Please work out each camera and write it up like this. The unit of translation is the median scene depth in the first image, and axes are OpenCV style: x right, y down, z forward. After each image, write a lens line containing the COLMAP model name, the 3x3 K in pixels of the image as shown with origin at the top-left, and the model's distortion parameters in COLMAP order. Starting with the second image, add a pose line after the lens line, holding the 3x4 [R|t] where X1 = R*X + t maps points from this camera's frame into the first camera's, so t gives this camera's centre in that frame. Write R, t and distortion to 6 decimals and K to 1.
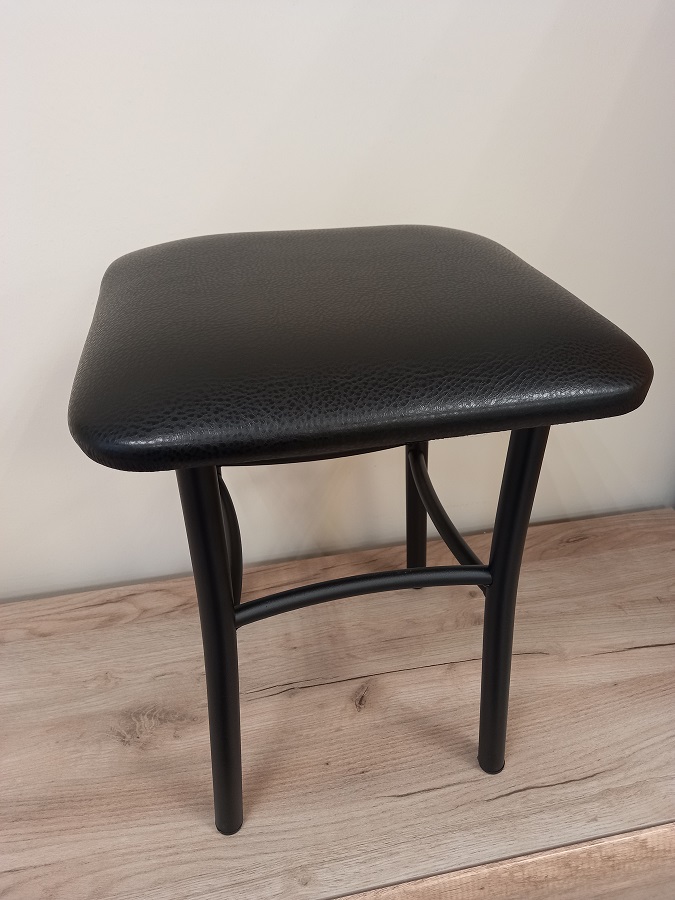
lens RADIAL K [[678.5, 0, 342.2], [0, 678.5, 454.1], [0, 0, 1]] dist [0.069560, -0.065787]
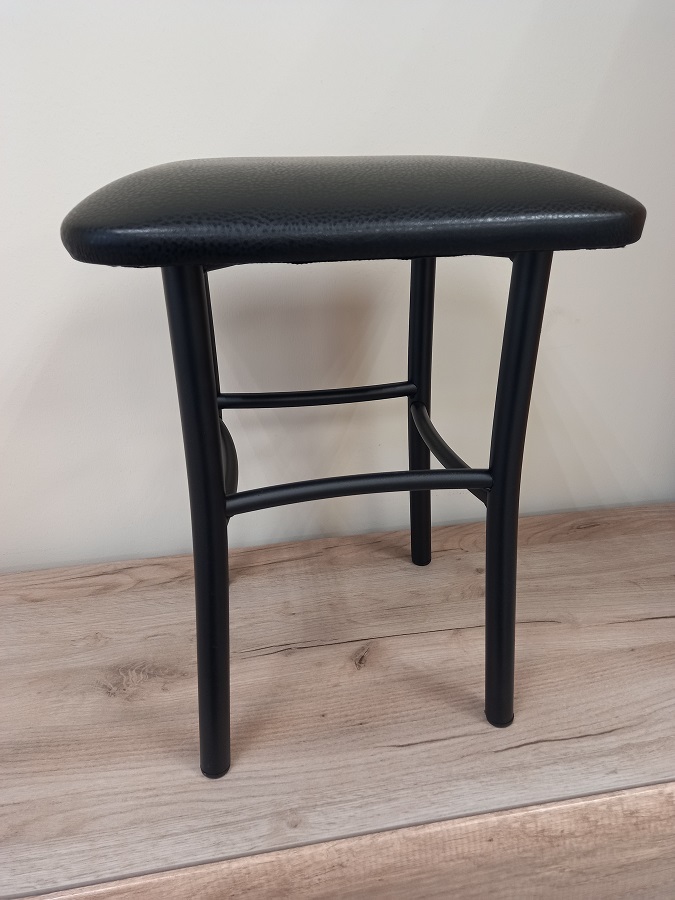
lens RADIAL K [[678.5, 0, 342.4], [0, 678.5, 475.5], [0, 0, 1]] dist [0.069560, -0.065787]
pose [[0.999639, 0.011645, -0.024205, 0.022539], [-0.015264, 0.987768, -0.155180, 0.266996], [0.022102, 0.155494, 0.987590, 0.029534]]
